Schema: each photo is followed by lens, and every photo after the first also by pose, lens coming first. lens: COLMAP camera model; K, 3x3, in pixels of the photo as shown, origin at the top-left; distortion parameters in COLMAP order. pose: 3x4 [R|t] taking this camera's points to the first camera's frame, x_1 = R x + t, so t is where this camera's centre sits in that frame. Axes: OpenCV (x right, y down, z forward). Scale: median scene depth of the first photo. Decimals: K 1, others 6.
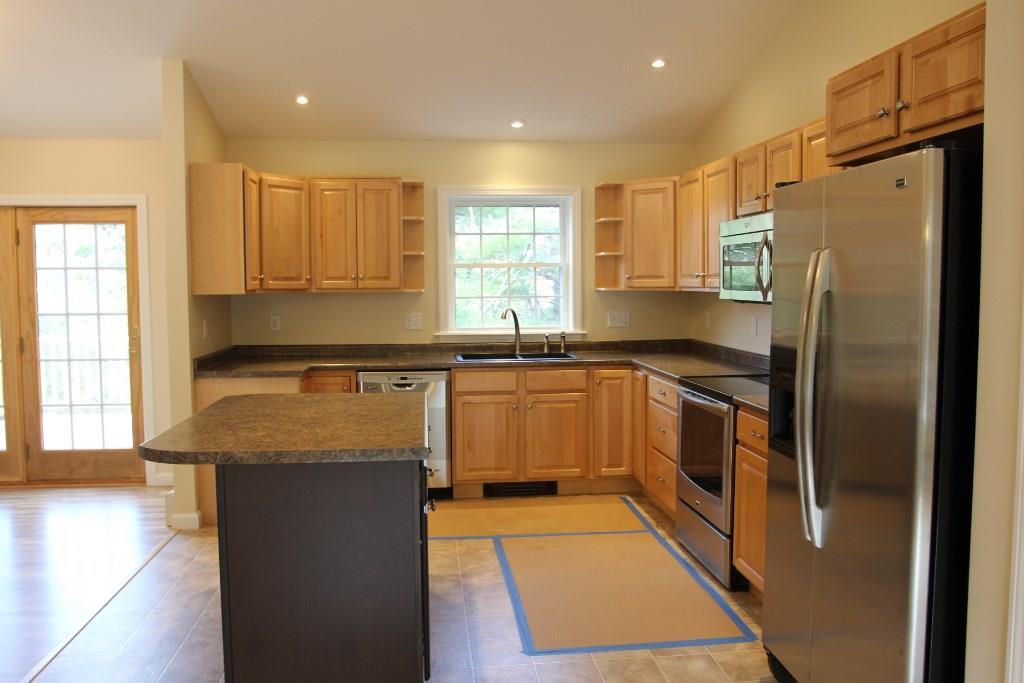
lens RADIAL K [[803.5, 0, 513.7], [0, 803.5, 330.2], [0, 0, 1]] dist [-0.071484, 0.008123]
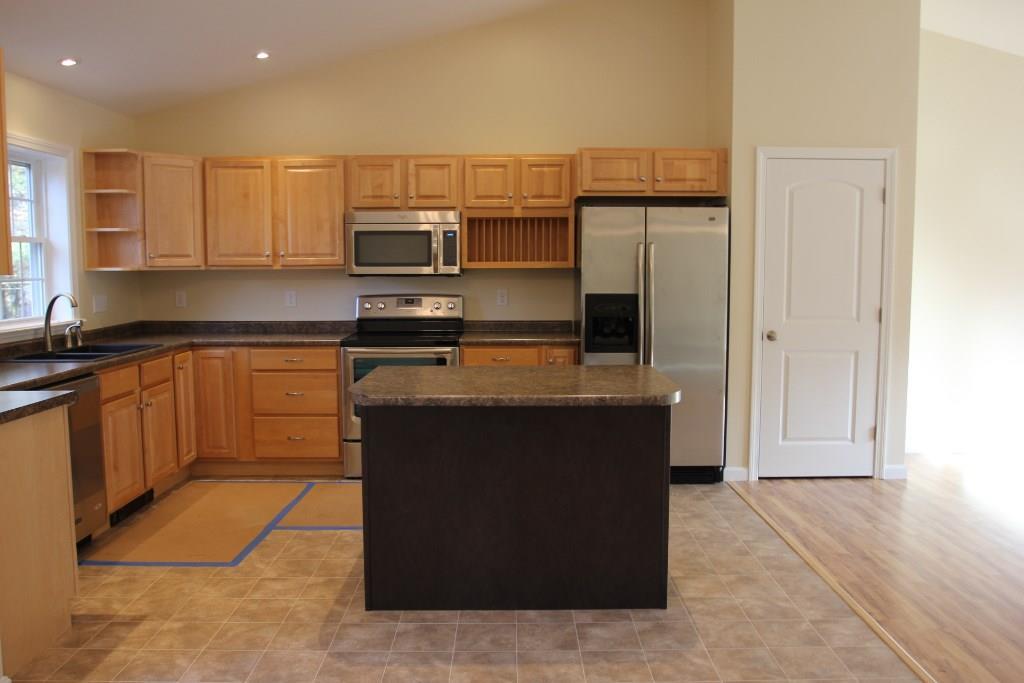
lens RADIAL K [[803.5, 0, 513.7], [0, 803.5, 330.2], [0, 0, 1]] dist [-0.071484, 0.008123]
pose [[0.110722, -0.080593, 0.990578, -0.792756], [0.059399, 0.995462, 0.074351, -0.025163], [-0.992075, 0.050607, 0.115007, 0.516533]]
